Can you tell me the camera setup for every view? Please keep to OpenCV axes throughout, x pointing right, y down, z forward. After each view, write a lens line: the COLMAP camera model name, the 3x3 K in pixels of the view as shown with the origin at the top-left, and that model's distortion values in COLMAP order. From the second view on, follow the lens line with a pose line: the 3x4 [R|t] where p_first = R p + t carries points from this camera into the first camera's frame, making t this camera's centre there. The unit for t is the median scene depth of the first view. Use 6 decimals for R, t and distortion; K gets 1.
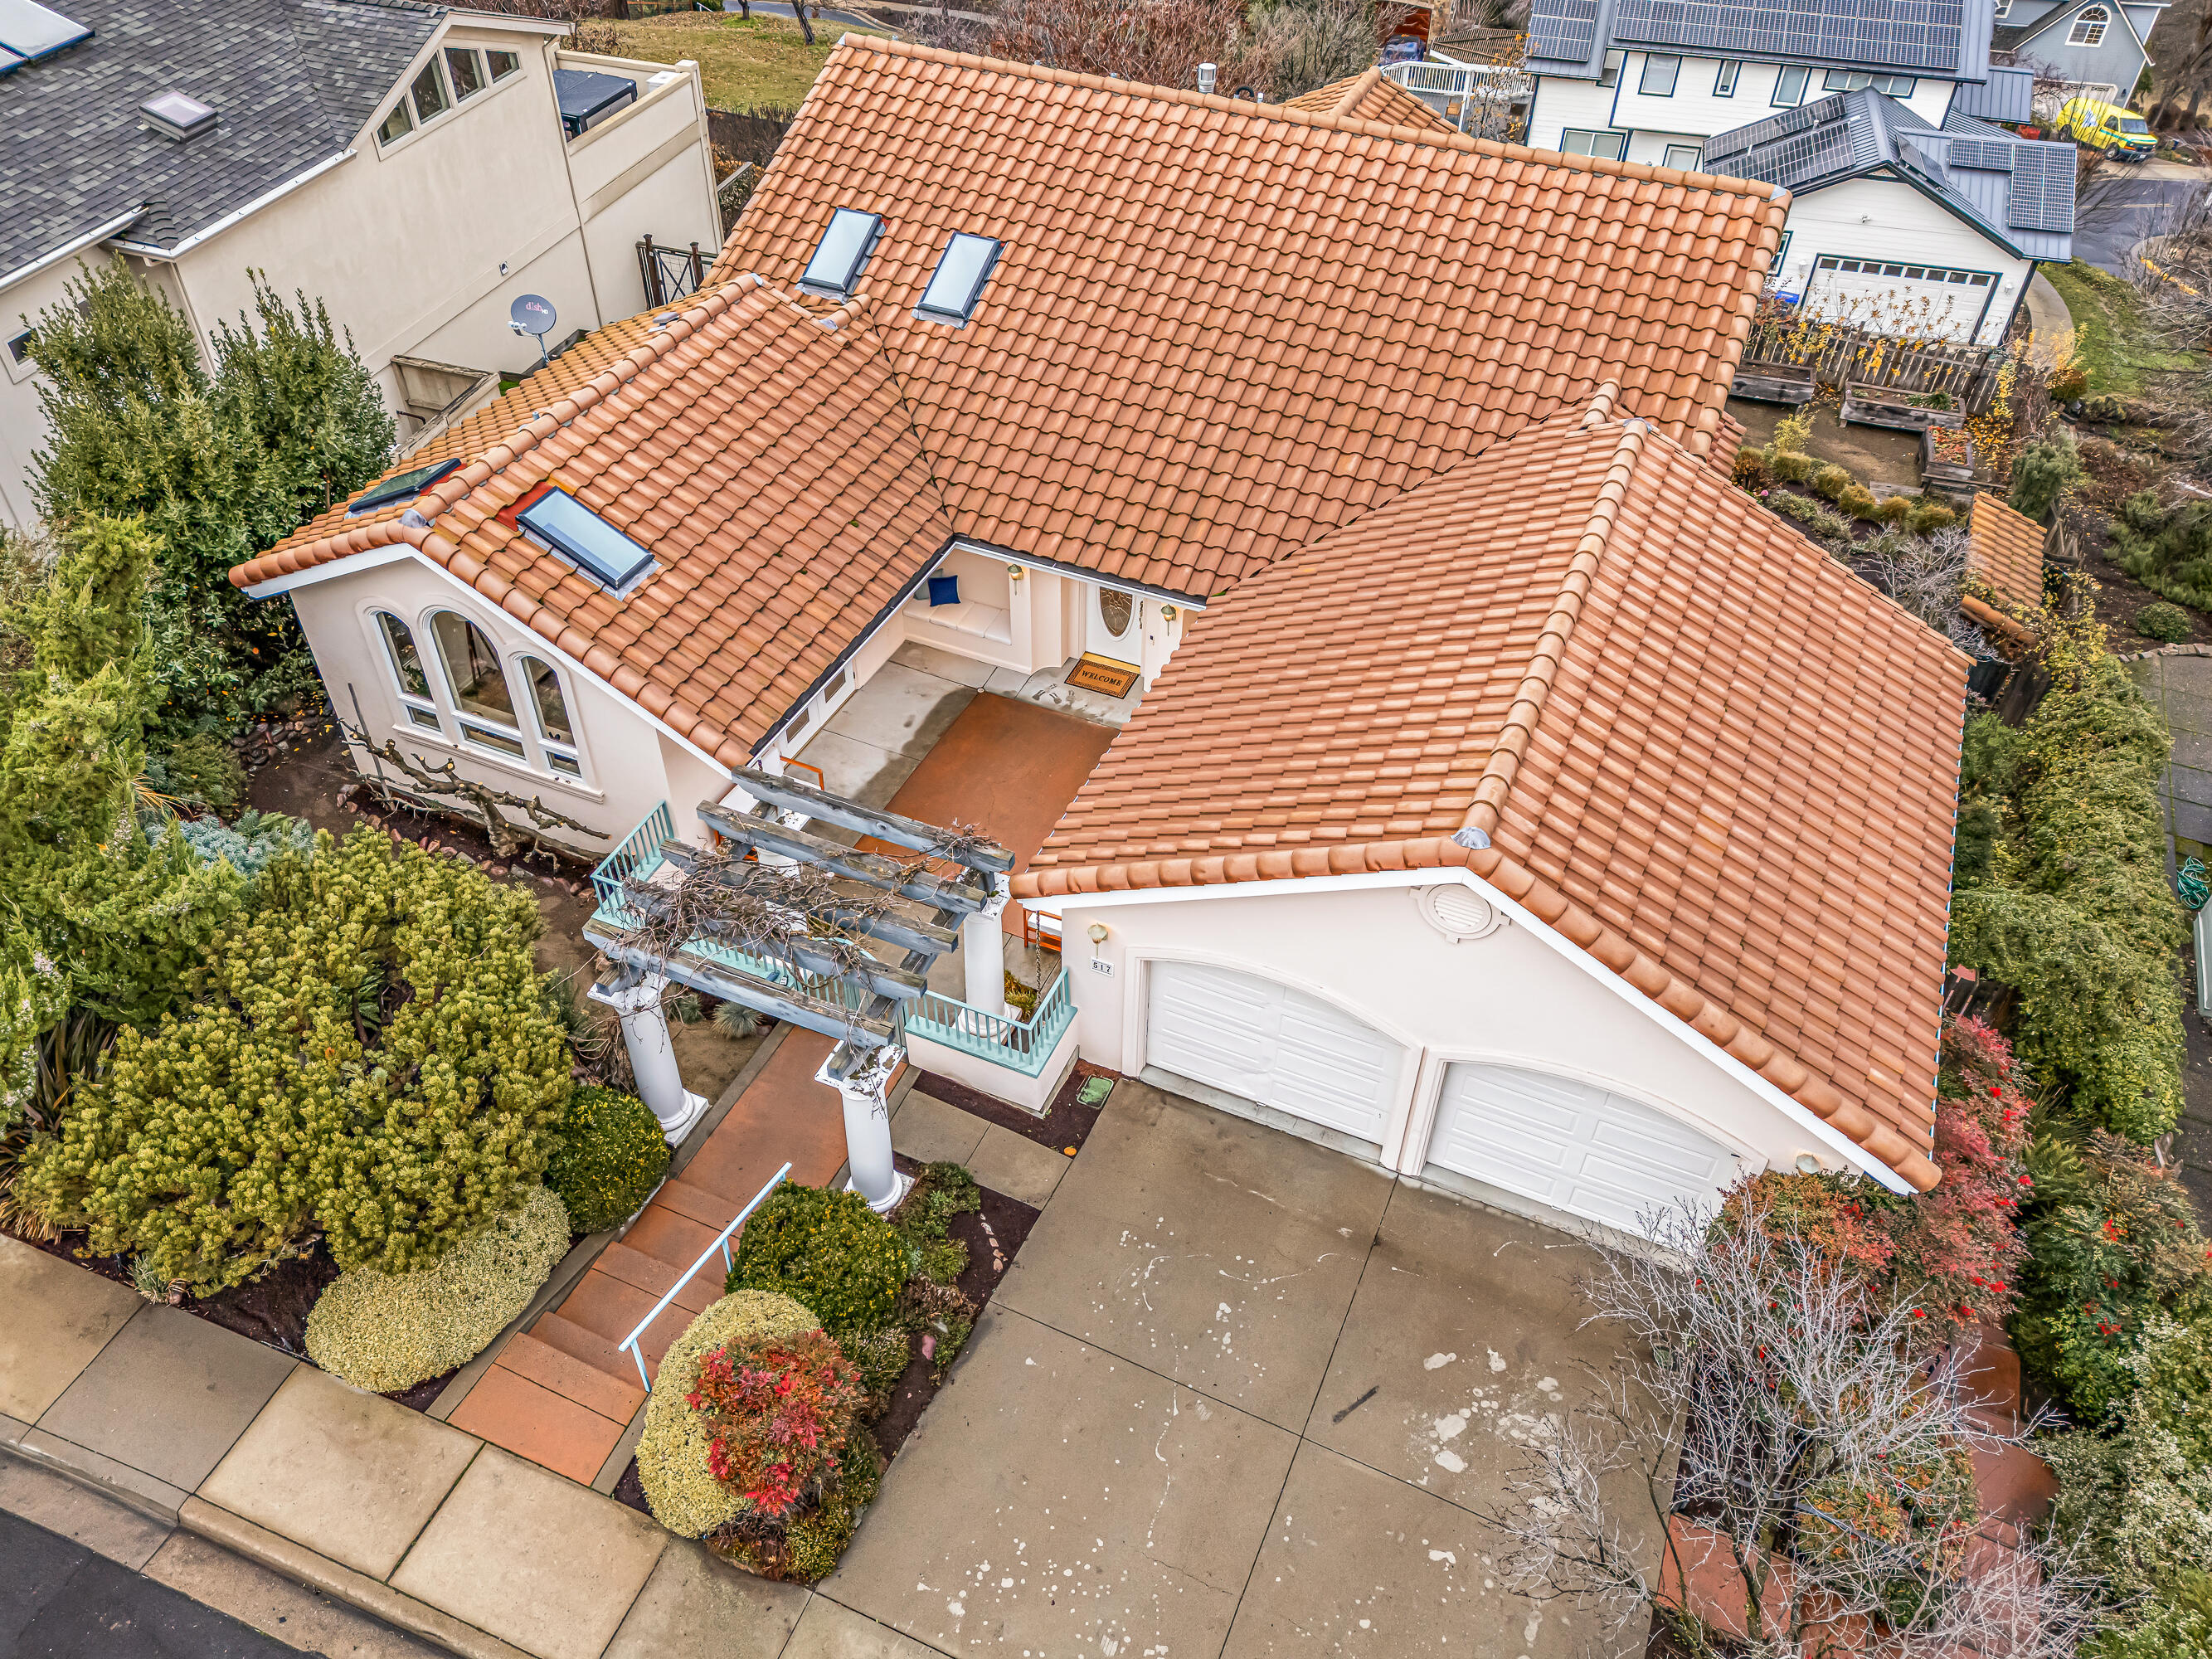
lens RADIAL K [[1564.6, 0, 1106.0], [0, 1564.6, 790.2], [0, 0, 1]] dist [0.091230, -0.085452]
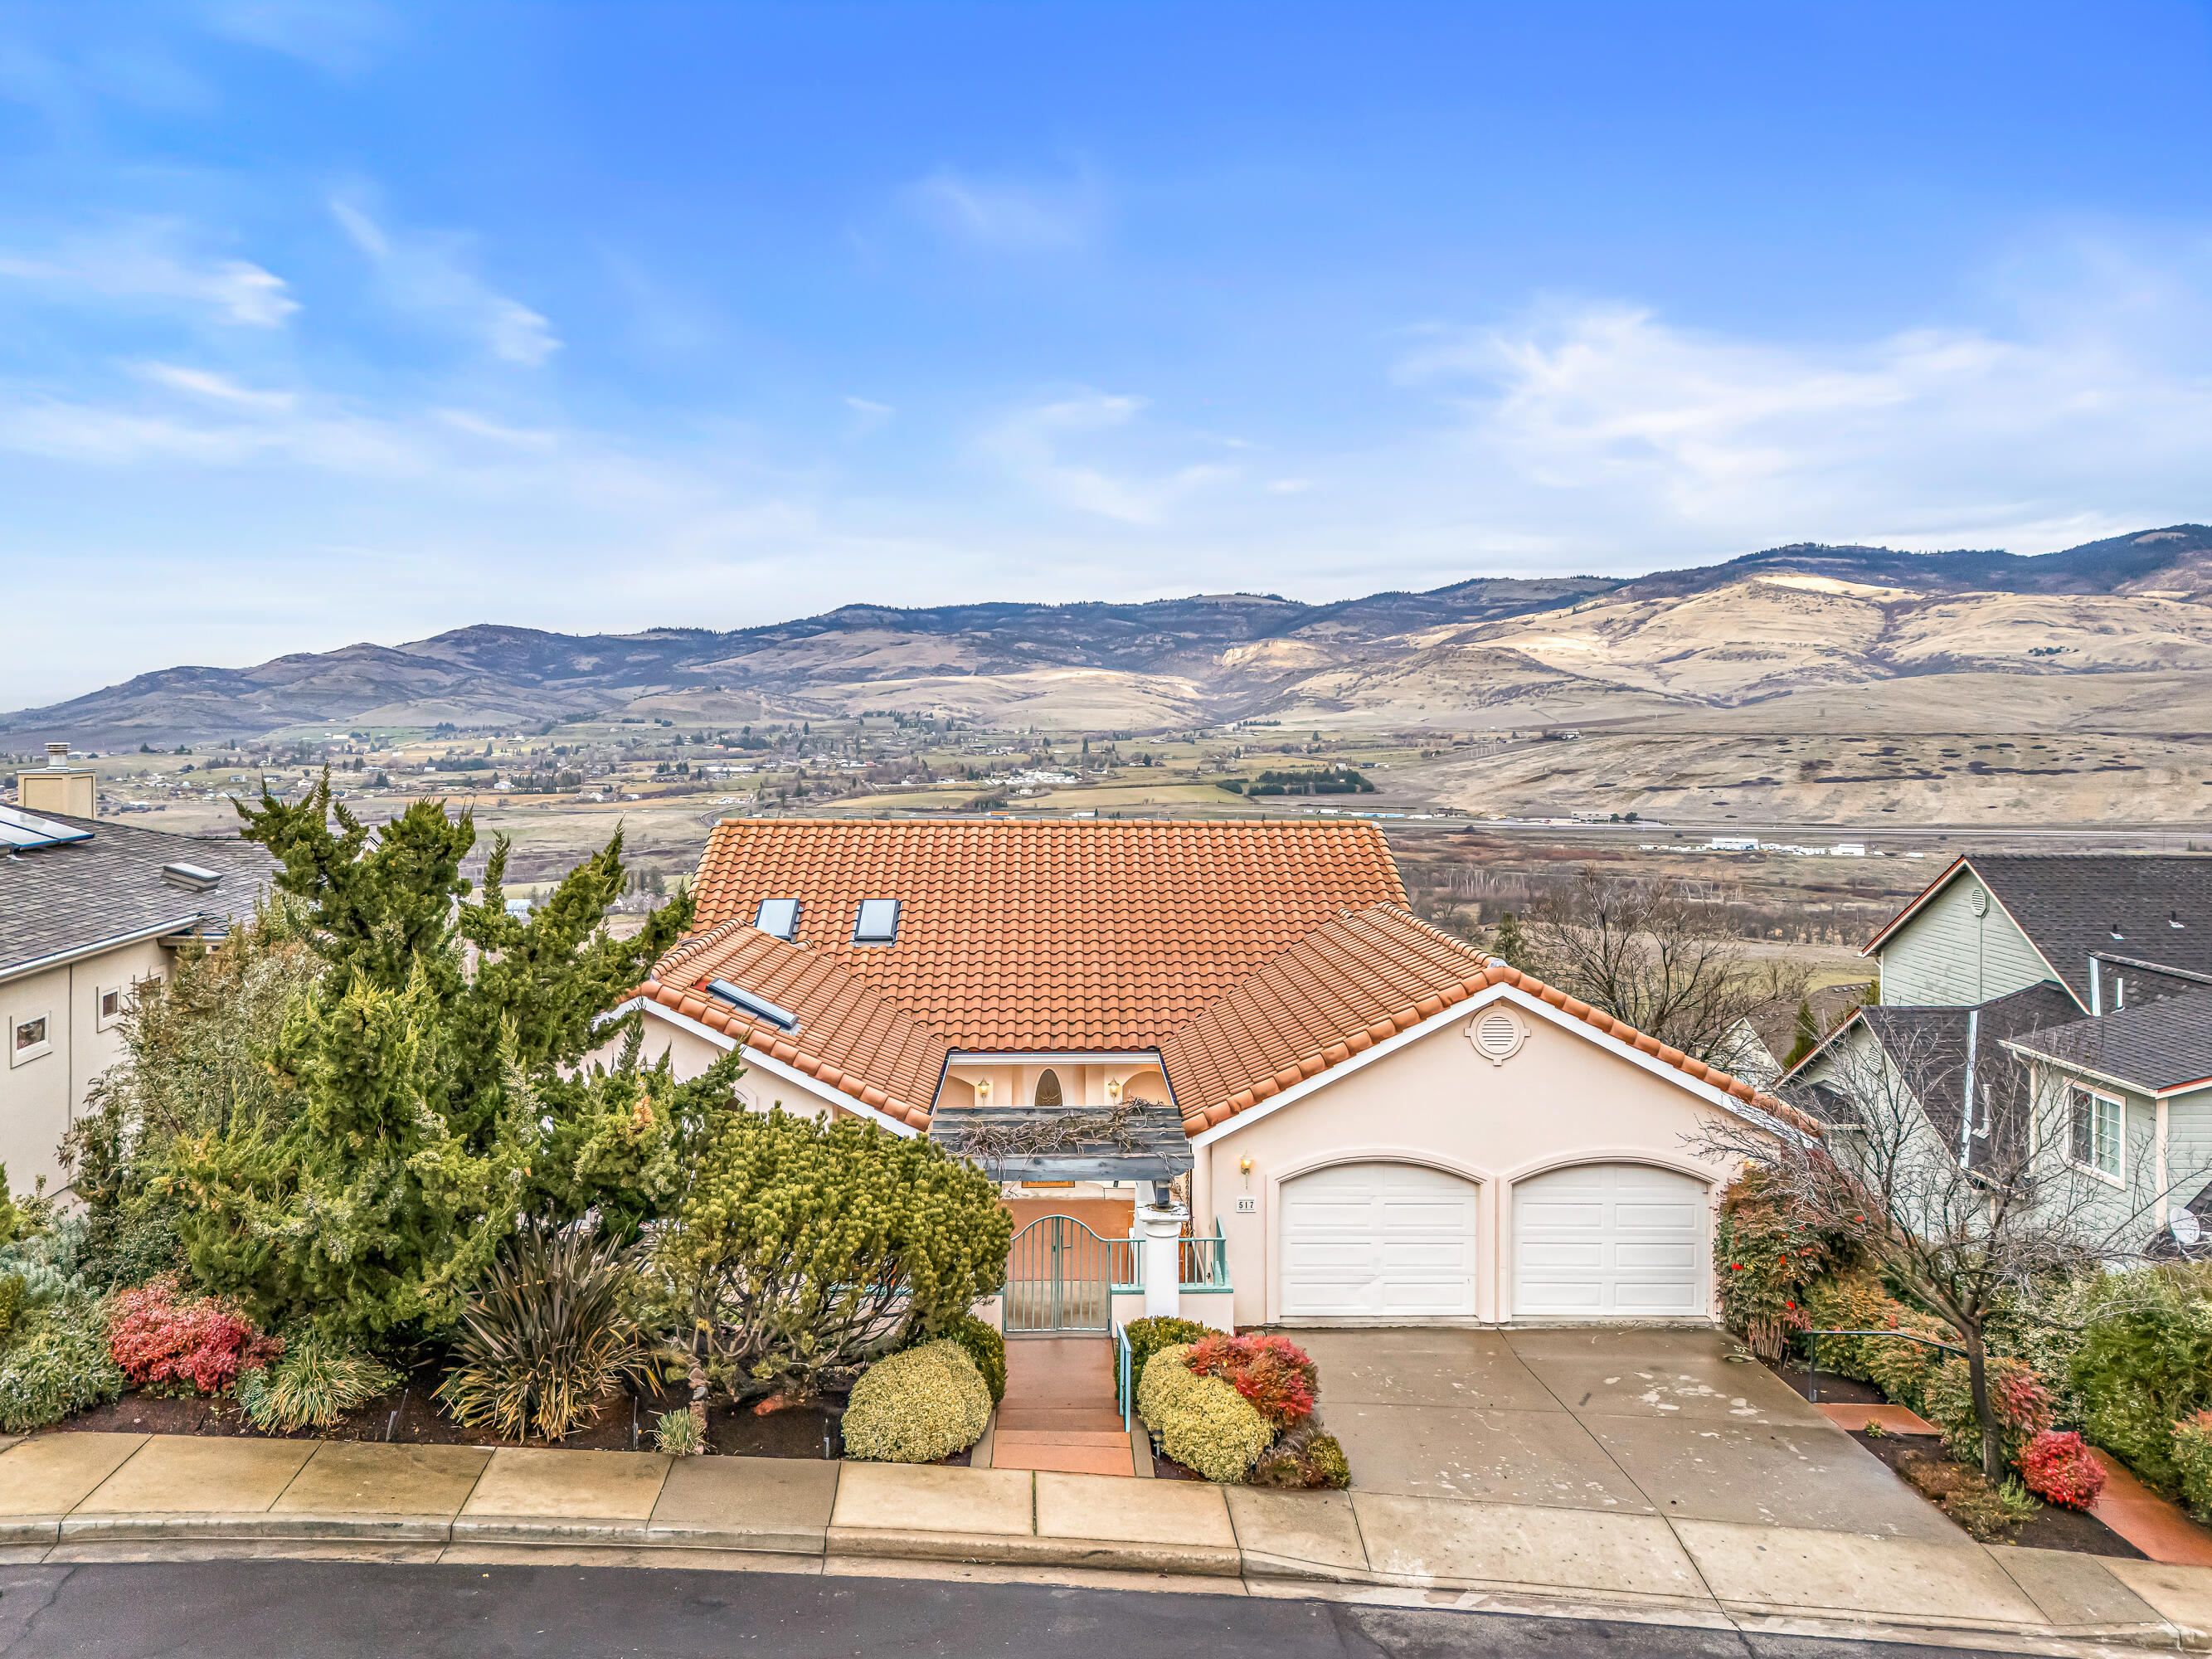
lens RADIAL K [[1564.6, 0, 1106.0], [0, 1564.6, 790.2], [0, 0, 1]] dist [0.091230, -0.085452]
pose [[0.908165, -0.035774, 0.417081, -0.737900], [0.292263, 0.767497, -0.570553, 0.645352], [-0.299697, 0.640054, 0.707469, -0.123937]]
